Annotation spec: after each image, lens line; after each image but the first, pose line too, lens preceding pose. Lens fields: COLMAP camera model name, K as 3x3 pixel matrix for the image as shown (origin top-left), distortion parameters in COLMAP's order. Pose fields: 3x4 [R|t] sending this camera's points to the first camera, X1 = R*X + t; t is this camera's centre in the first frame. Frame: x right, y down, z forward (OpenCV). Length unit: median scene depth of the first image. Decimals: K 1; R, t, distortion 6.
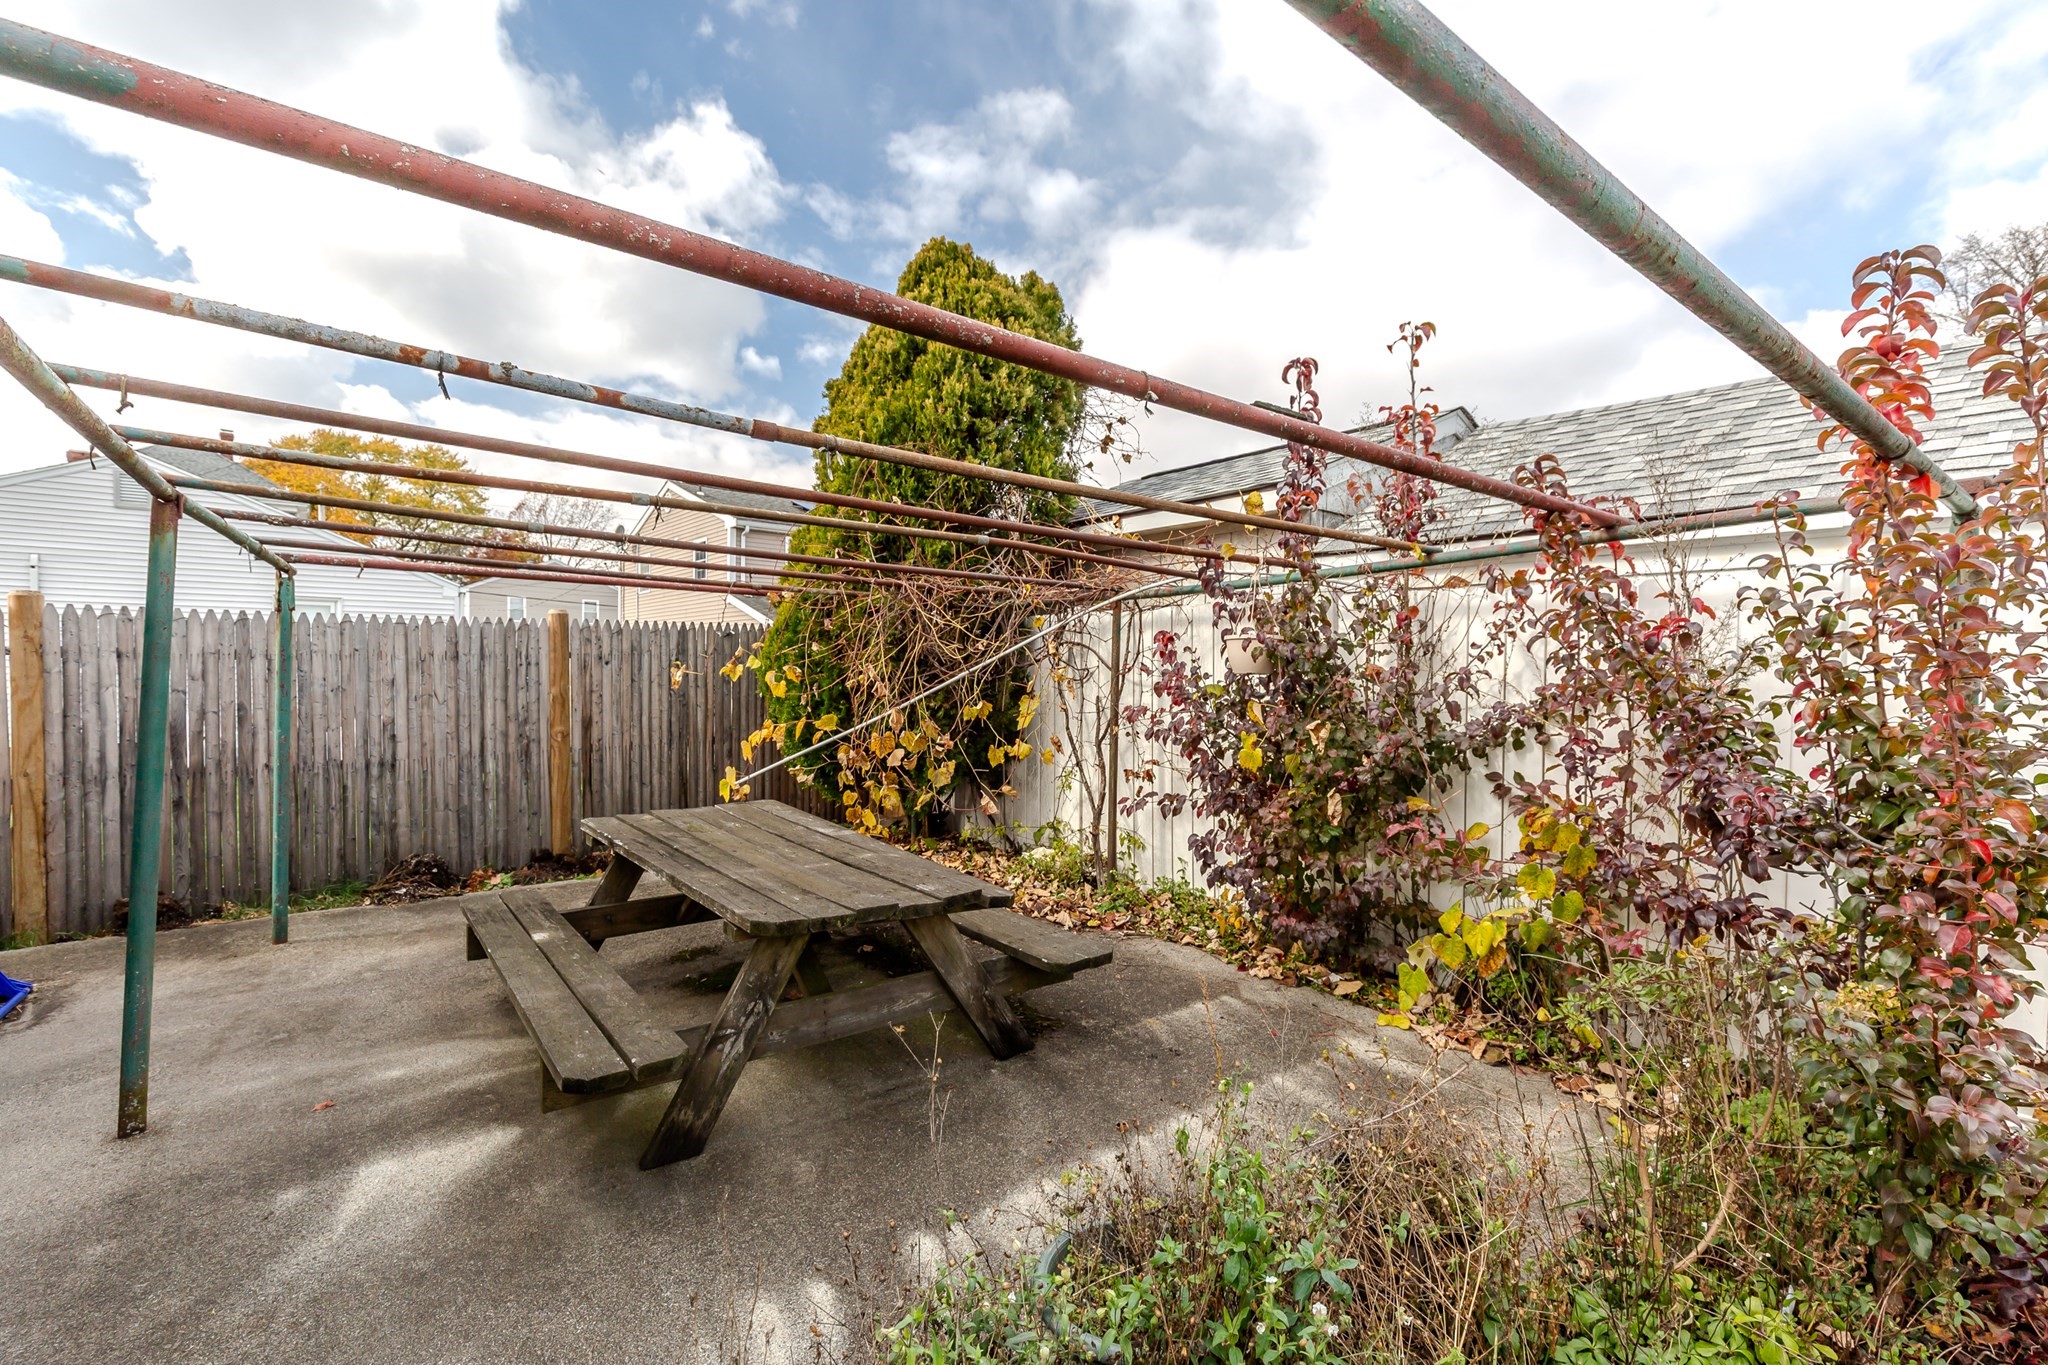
lens RADIAL K [[918.9, 0, 1029.8], [0, 918.9, 704.1], [0, 0, 1]] dist [0.005283, 0.000585]
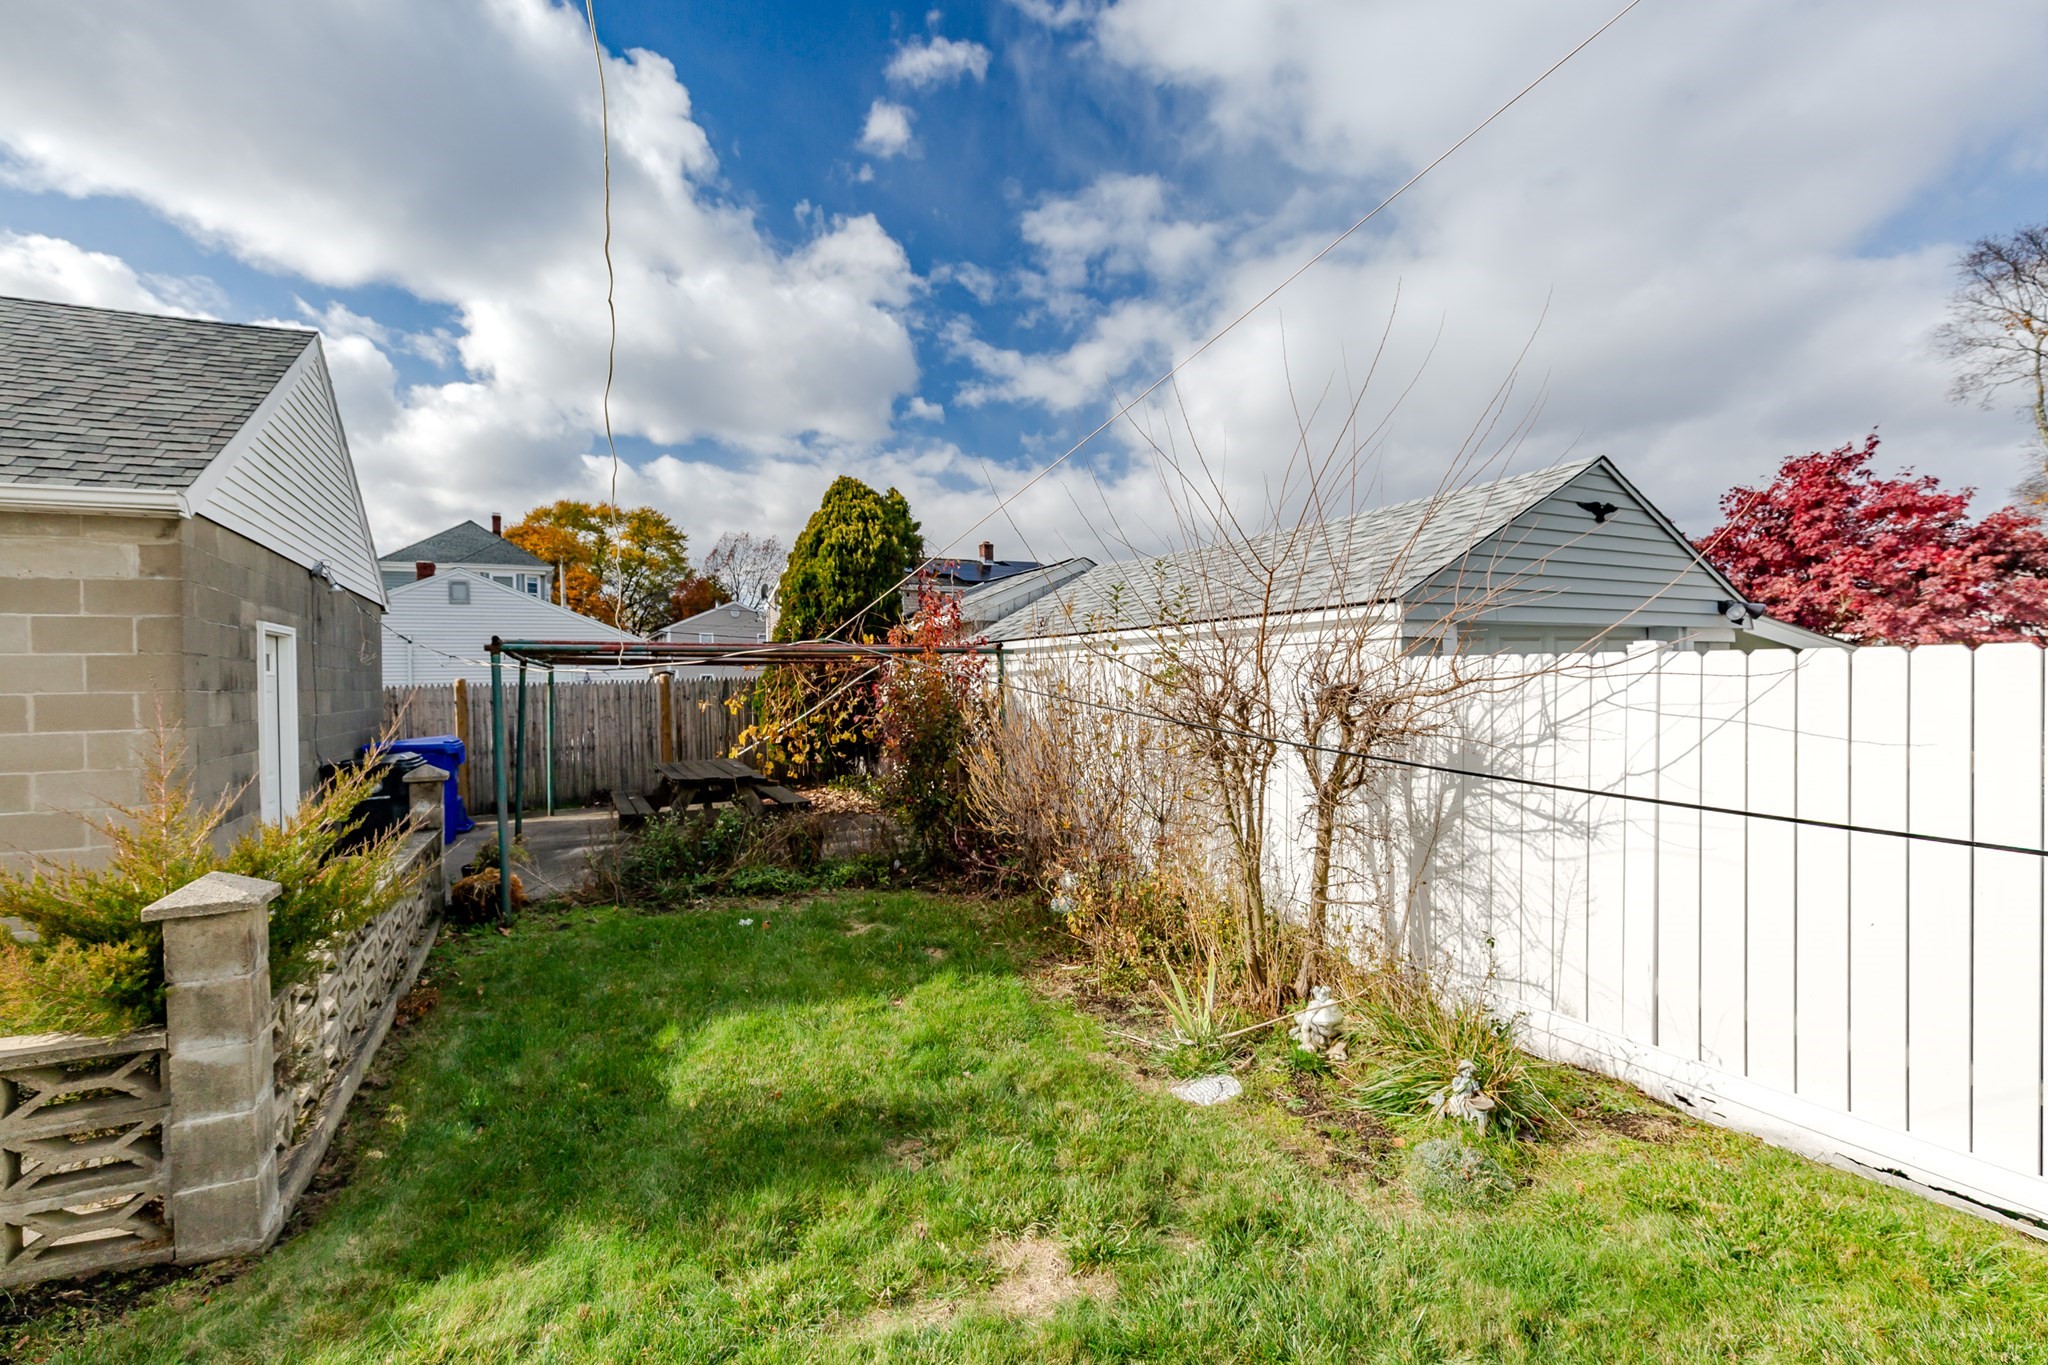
lens RADIAL K [[918.9, 0, 1028.0], [0, 918.9, 682.6], [0, 0, 1]] dist [0.005283, 0.000585]
pose [[0.978479, -0.032829, -0.203718, 0.073912], [0.024757, 0.998809, -0.042046, 0.002472], [0.204856, 0.036097, 0.978126, -0.089977]]
